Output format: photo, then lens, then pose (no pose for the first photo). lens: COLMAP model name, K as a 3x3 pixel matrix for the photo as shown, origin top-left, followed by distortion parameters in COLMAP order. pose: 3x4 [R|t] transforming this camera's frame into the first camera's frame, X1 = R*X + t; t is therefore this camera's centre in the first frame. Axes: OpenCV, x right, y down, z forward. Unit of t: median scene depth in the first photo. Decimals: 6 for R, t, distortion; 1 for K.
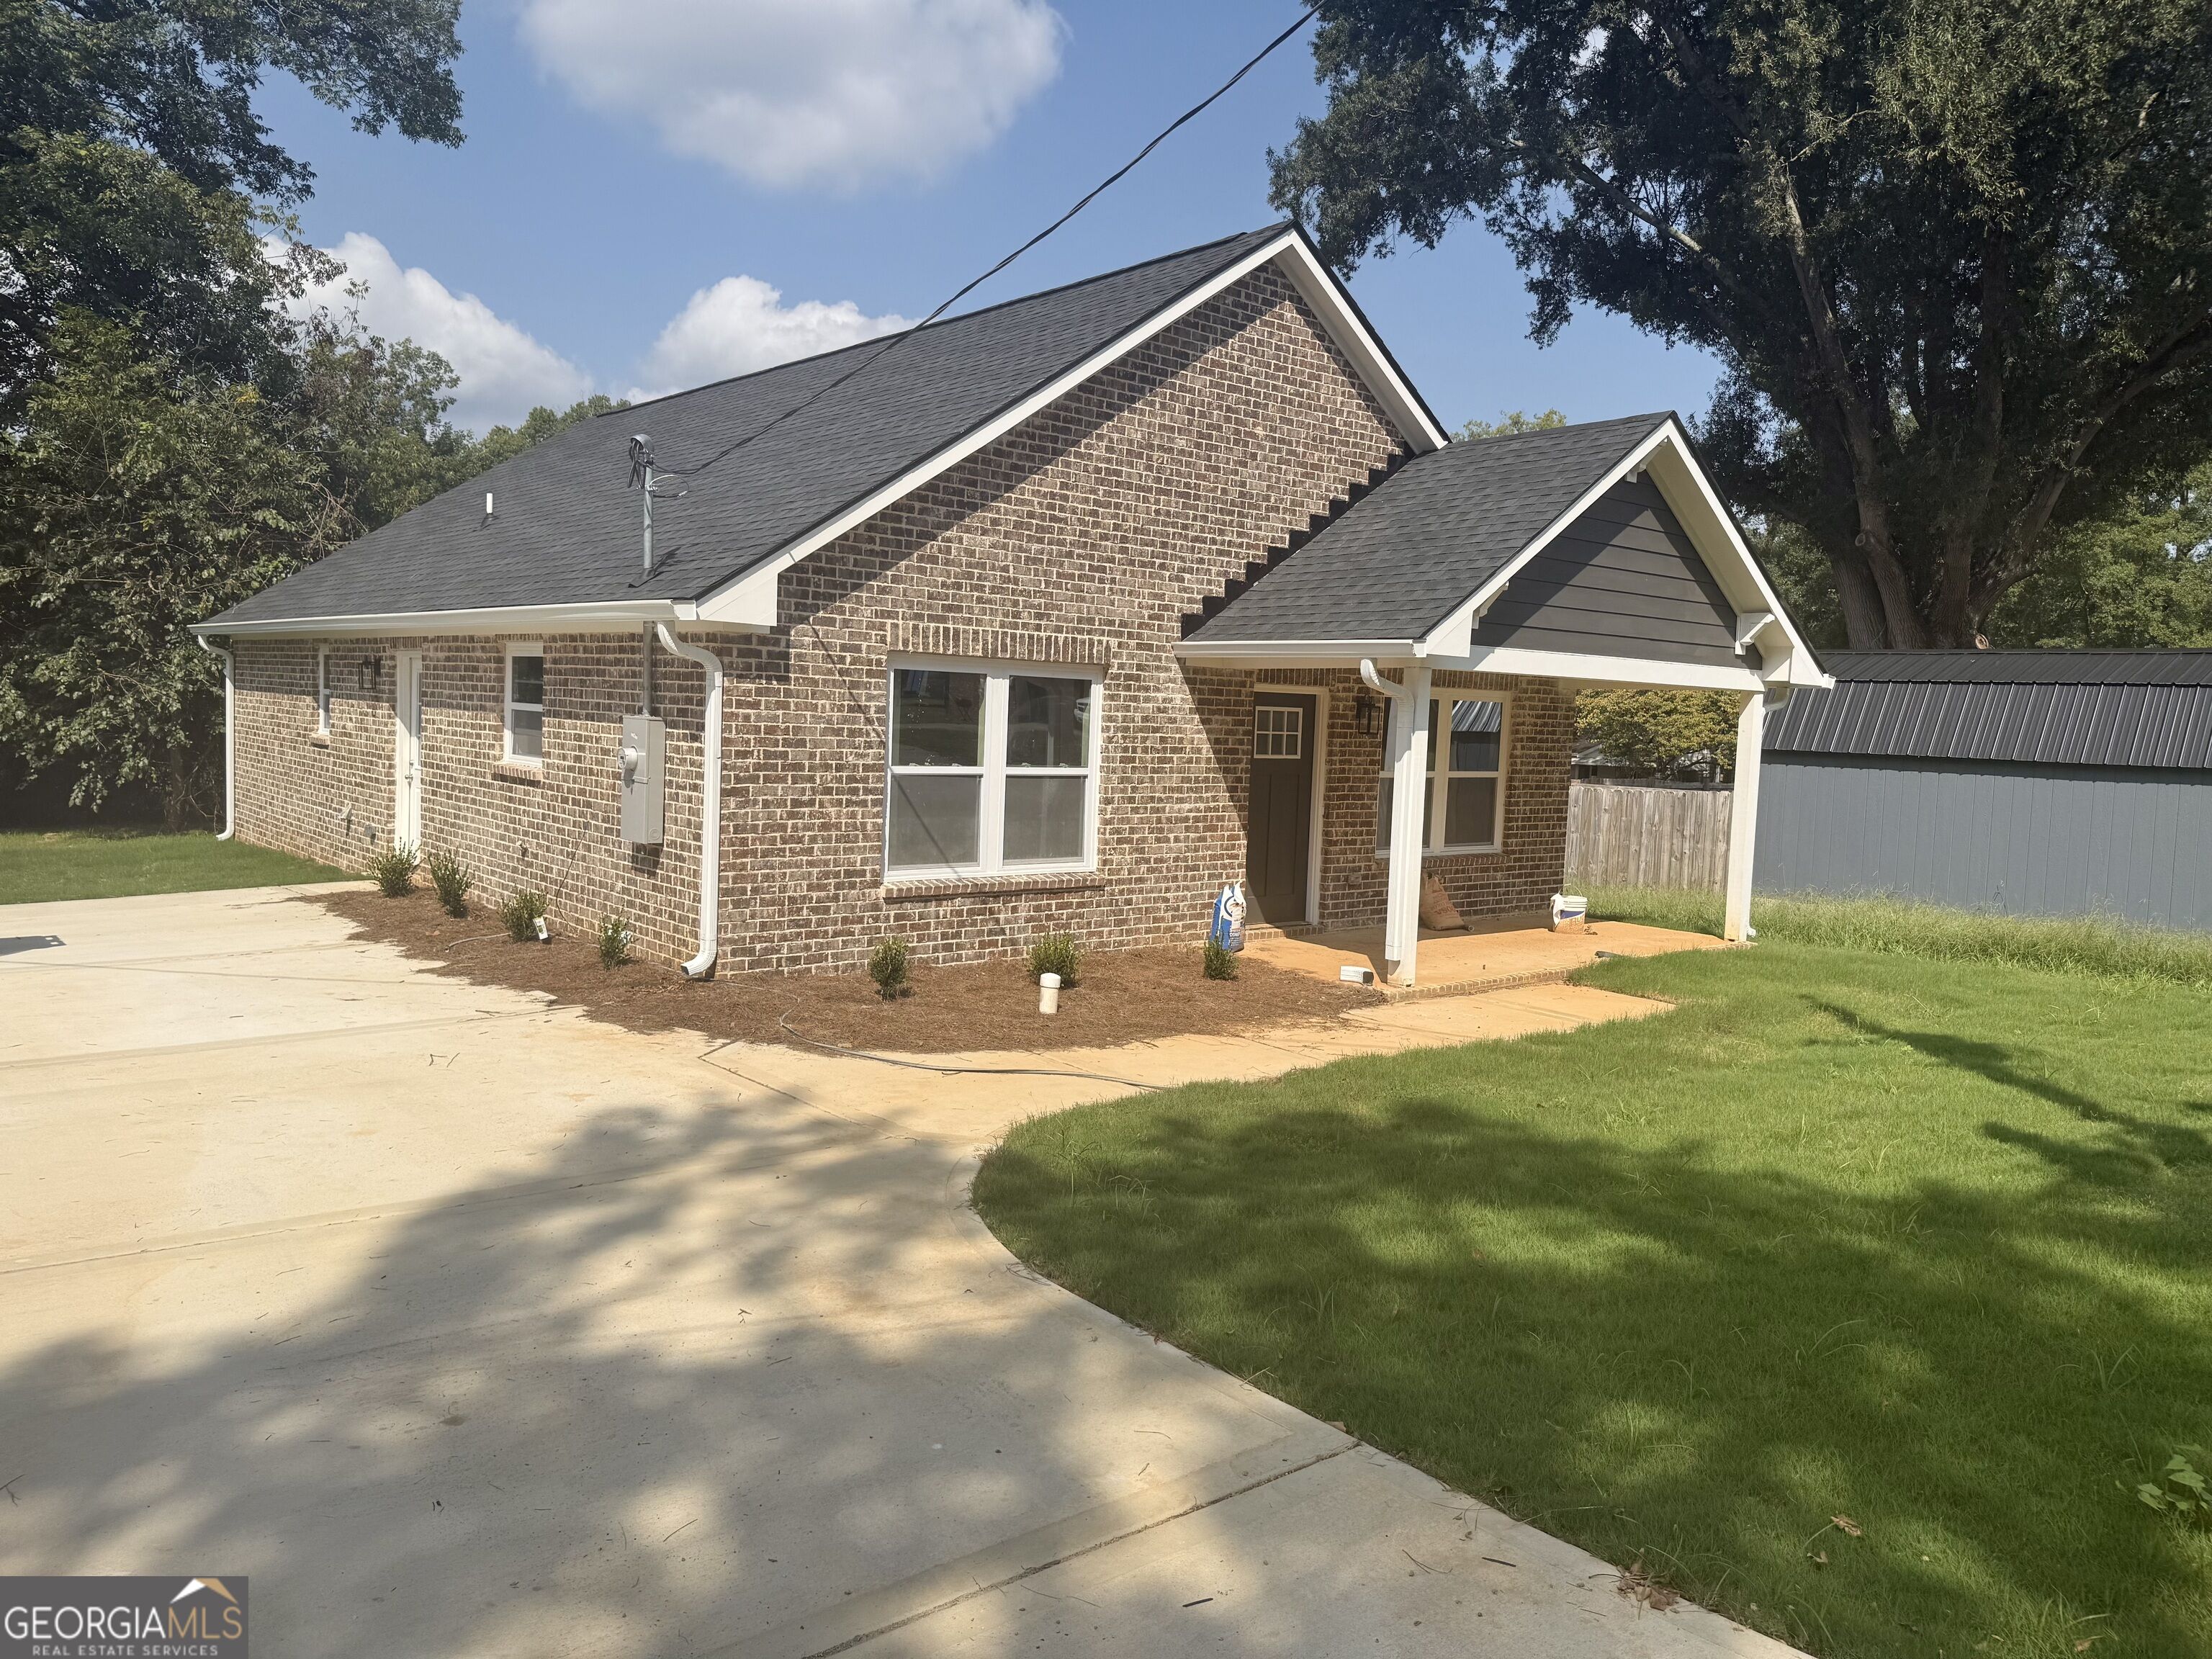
lens RADIAL K [[1551.3, 0, 1124.1], [0, 1551.3, 821.8], [0, 0, 1]] dist [0.098784, -0.117620]
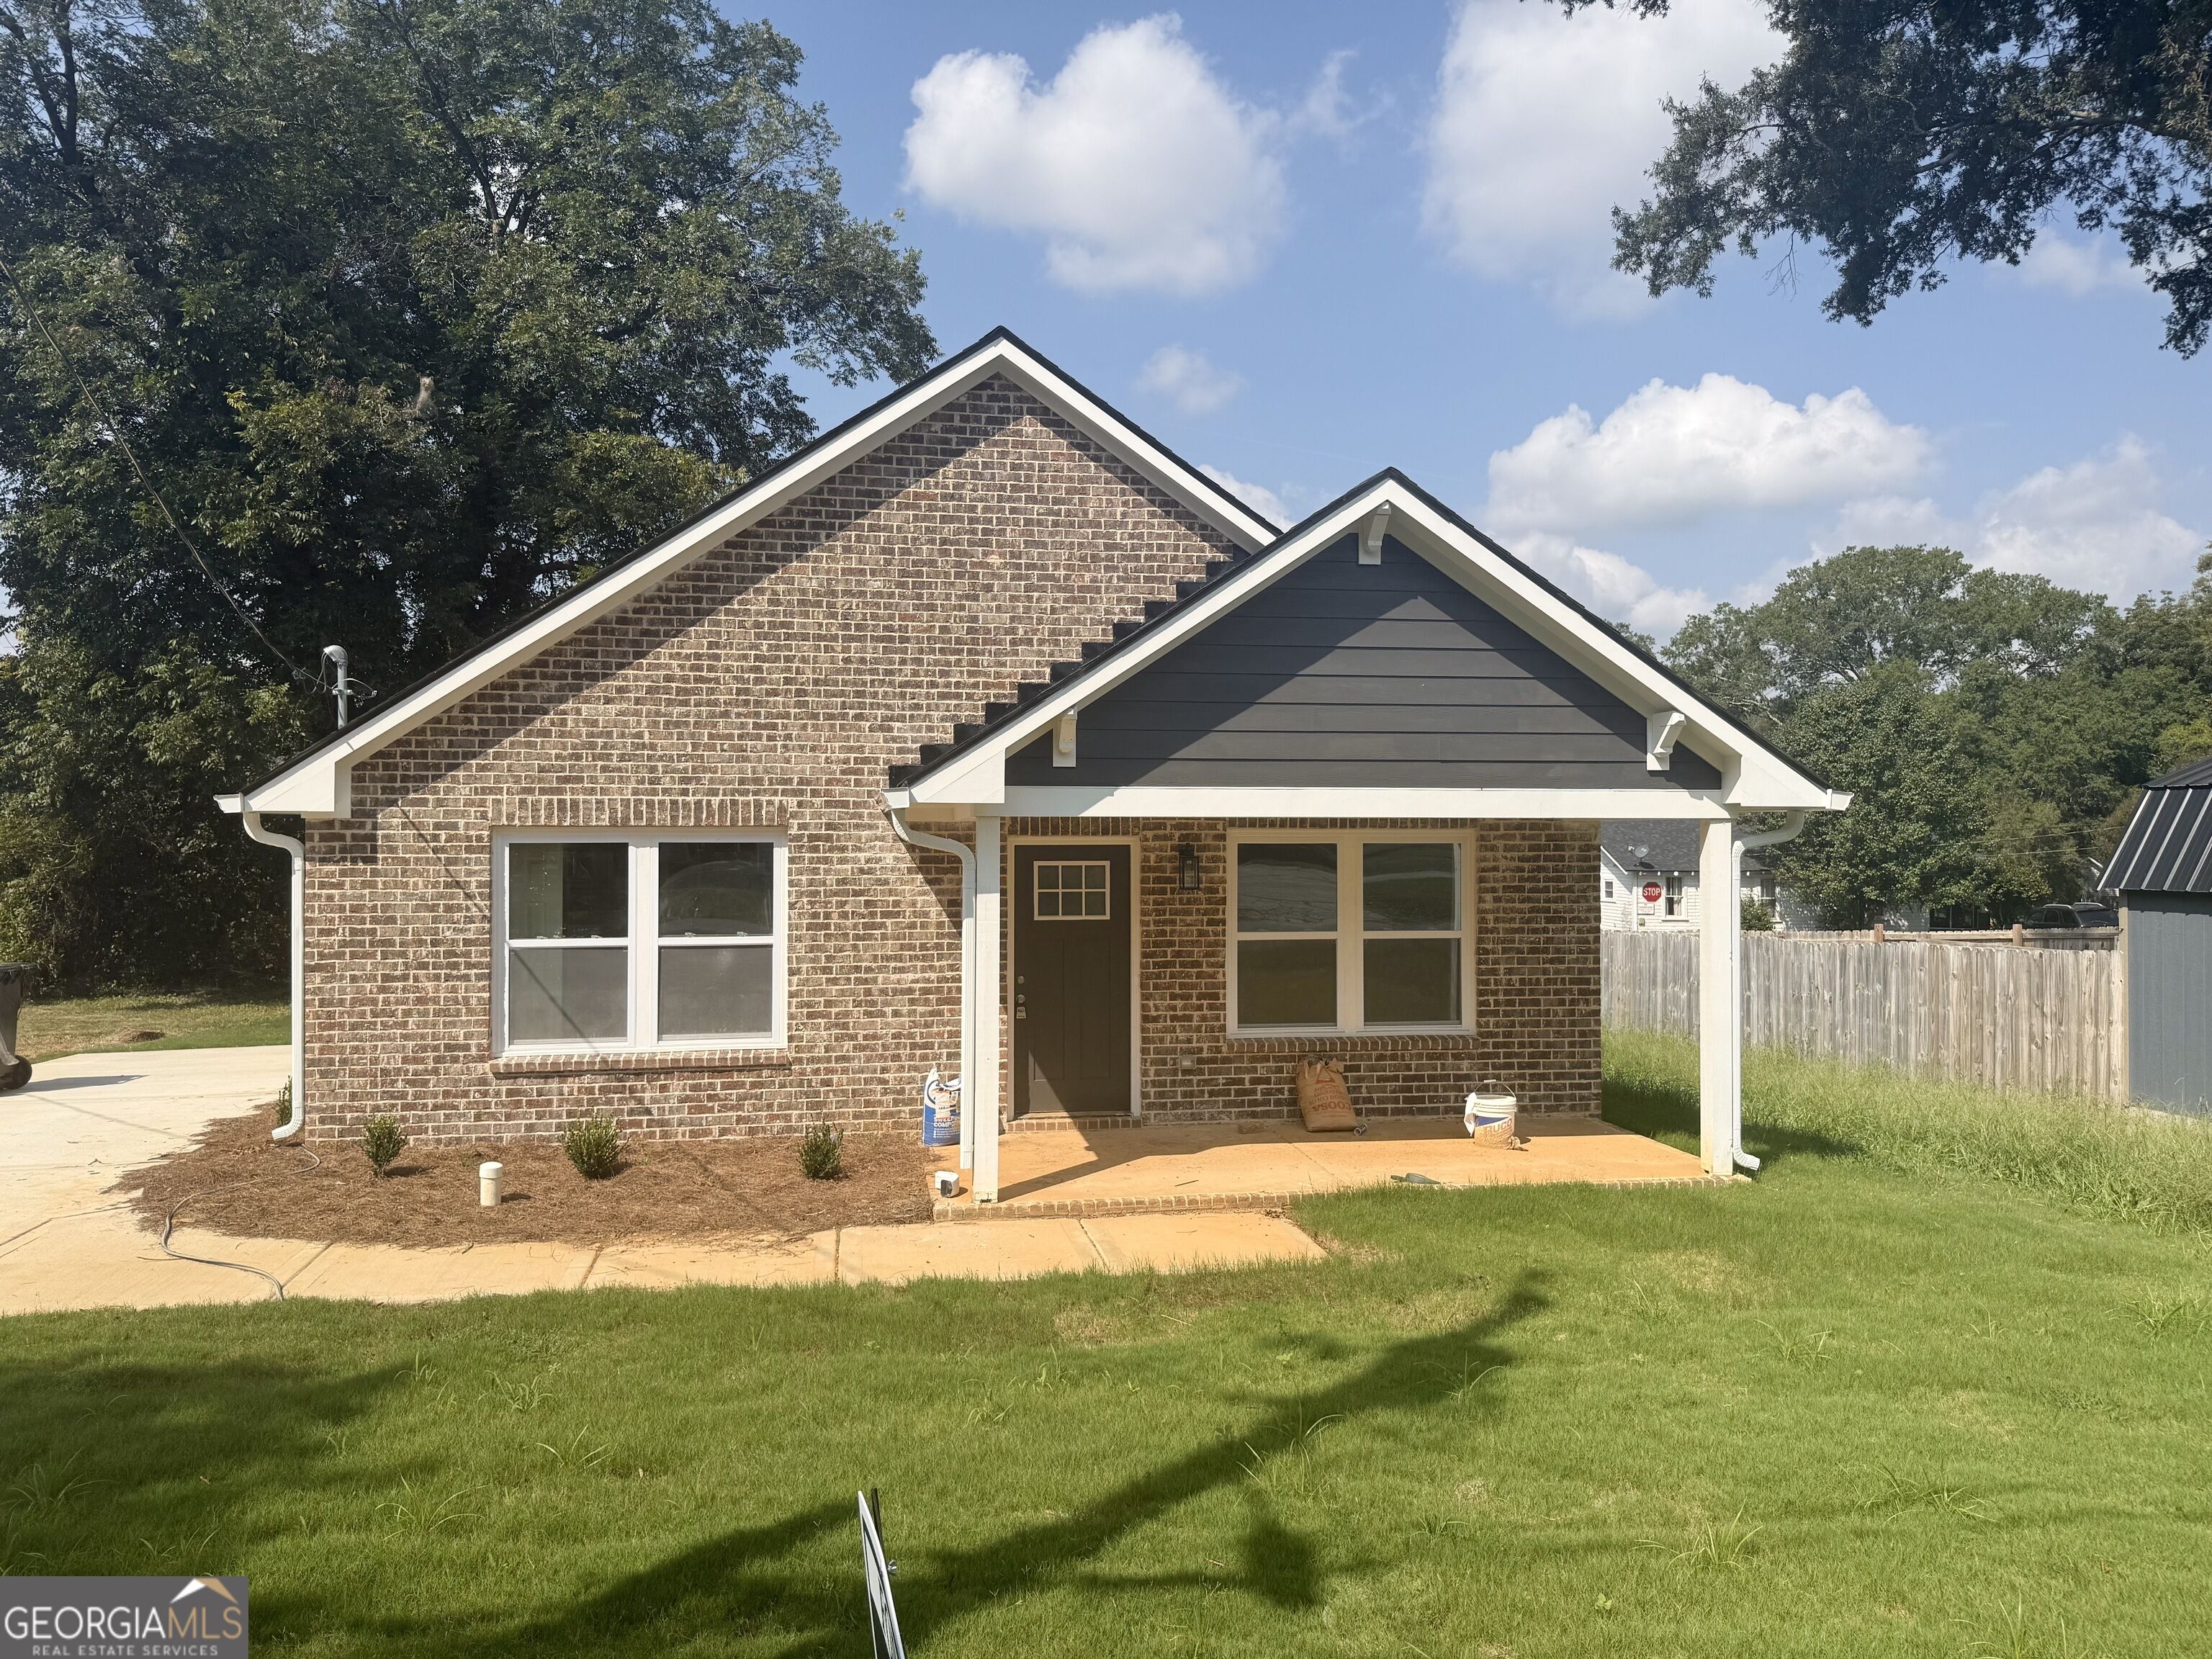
lens RADIAL K [[1551.3, 0, 1110.1], [0, 1551.3, 818.3], [0, 0, 1]] dist [0.098784, -0.117620]
pose [[0.852889, -0.045233, -0.520130, 0.618987], [-0.003959, 0.995651, -0.093079, -0.018126], [0.522078, 0.081445, 0.849000, 0.289714]]
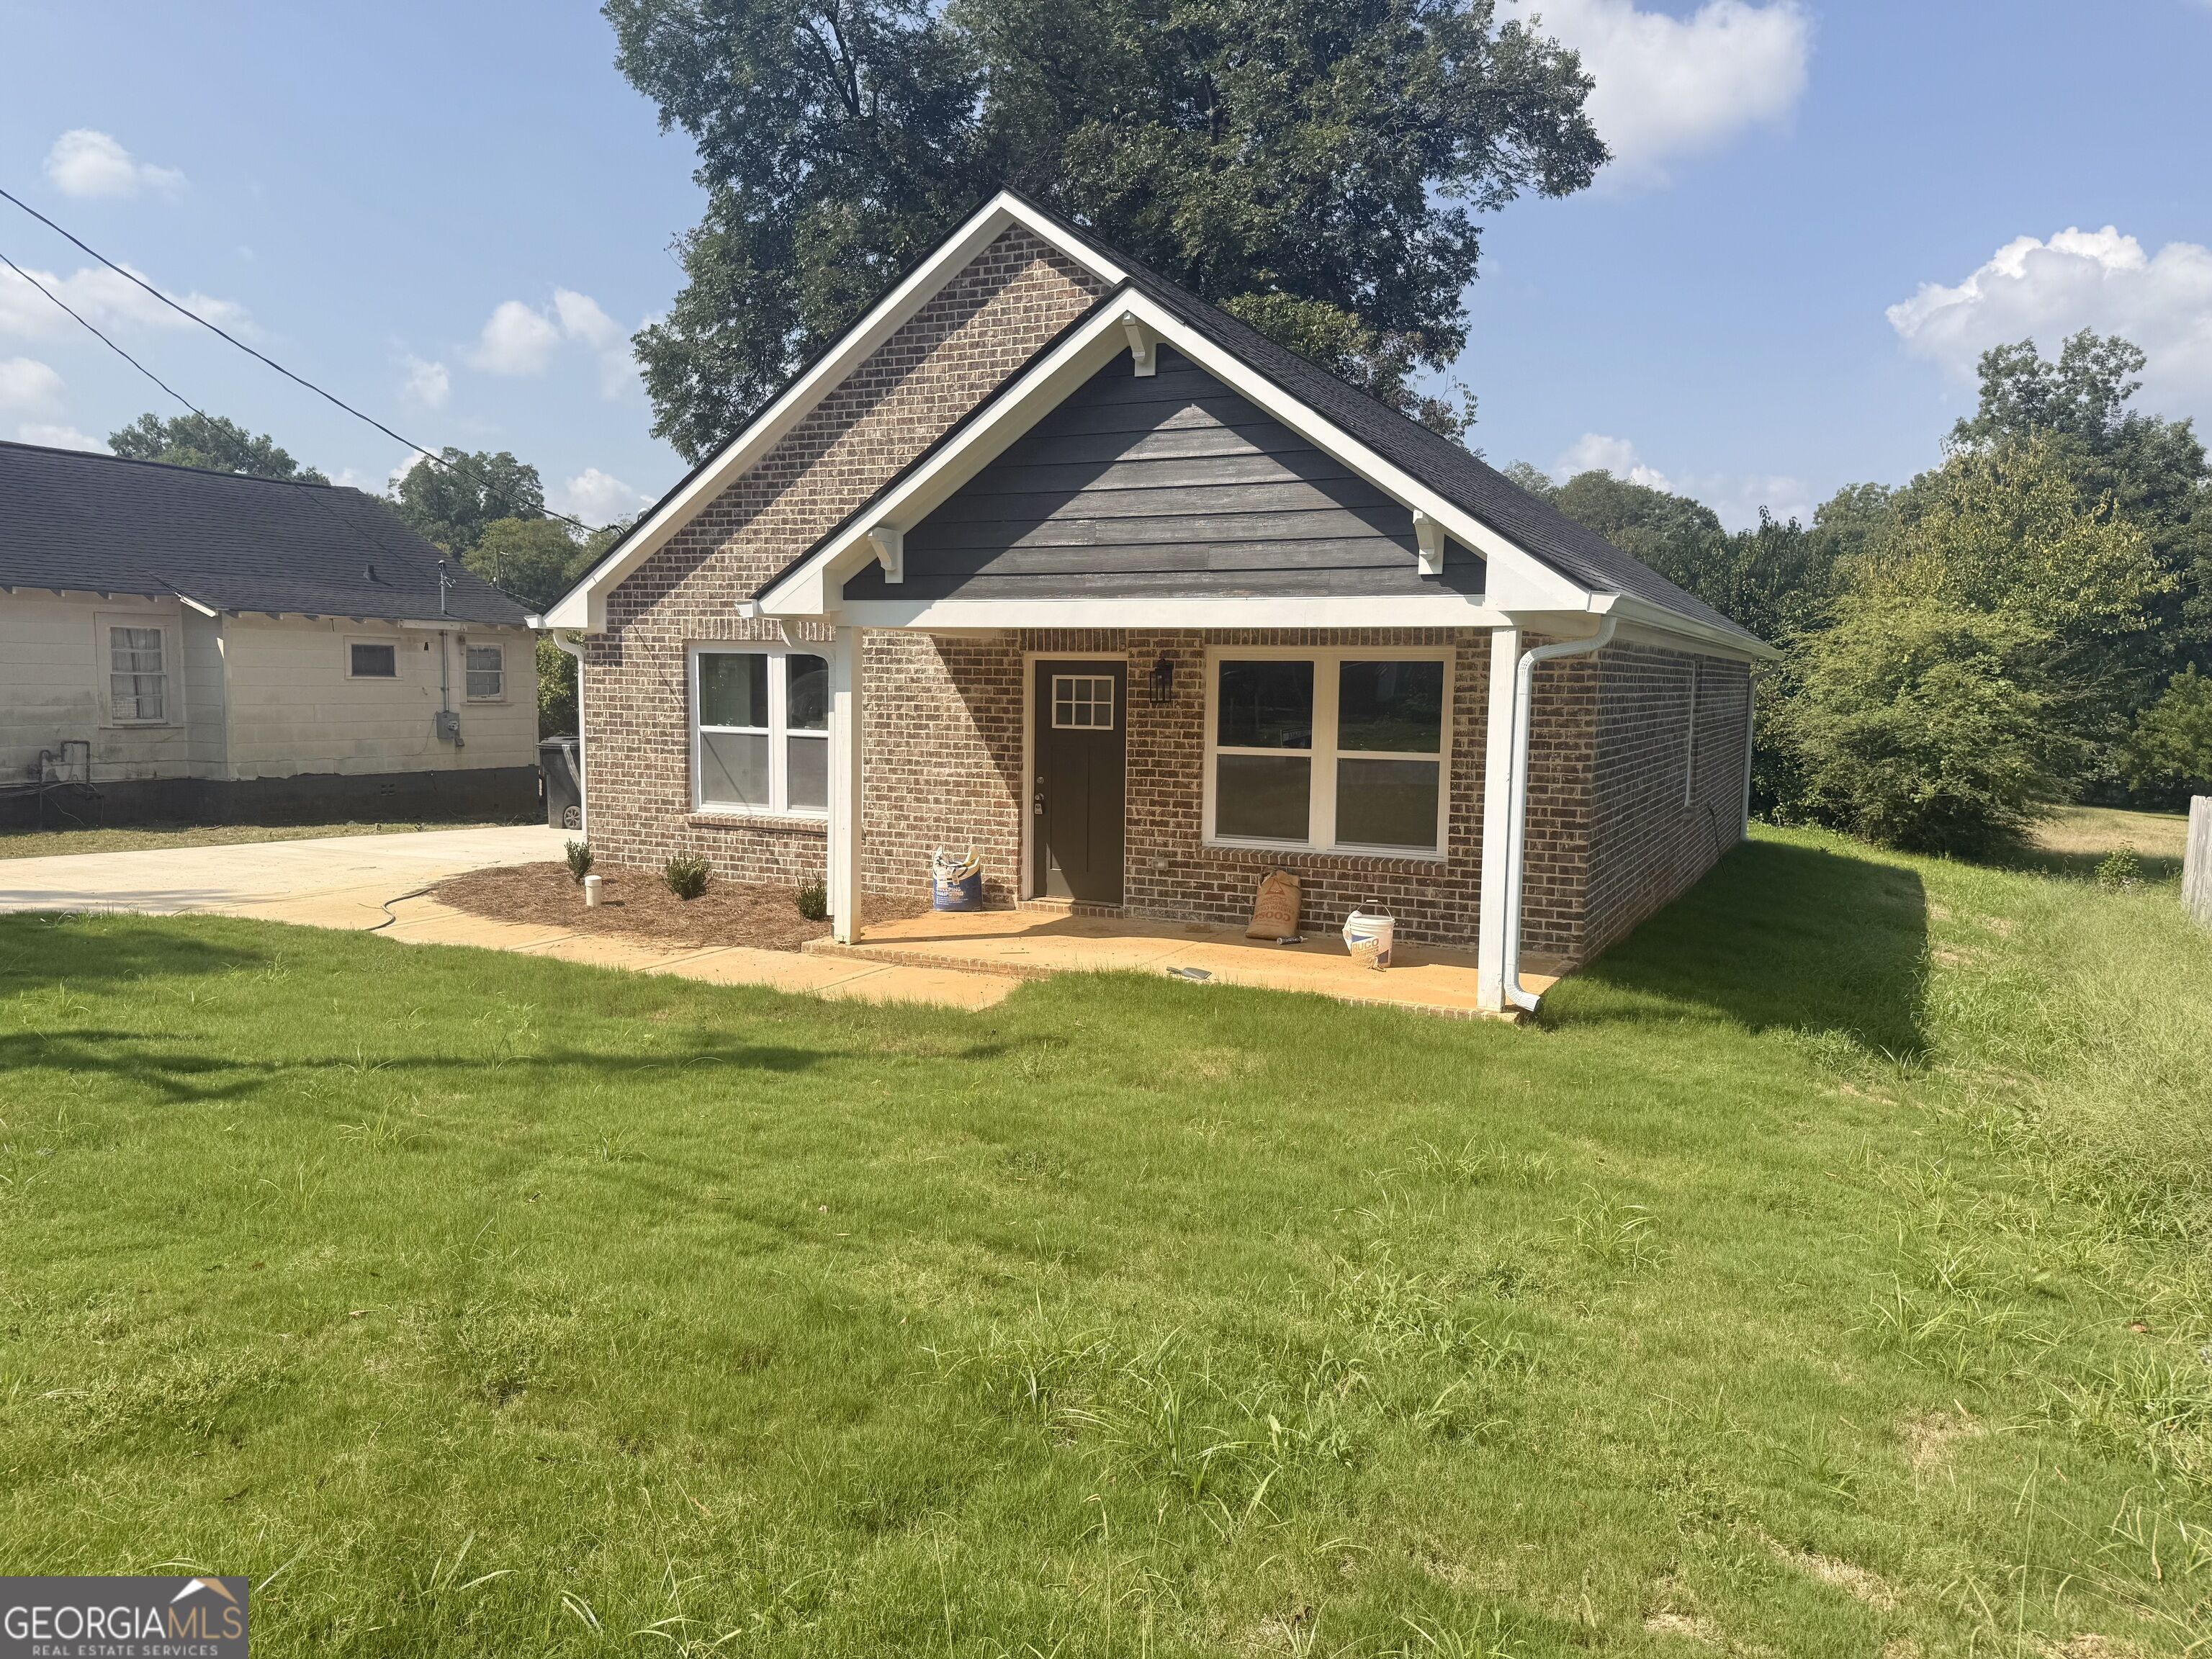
lens RADIAL K [[1551.3, 0, 1124.9], [0, 1551.3, 839.6], [0, 0, 1]] dist [0.098784, -0.117620]
pose [[0.396642, 0.059006, -0.916075, 1.076445], [-0.068020, 0.997078, 0.034772, -0.008236], [0.915450, 0.048520, 0.399496, 0.695661]]
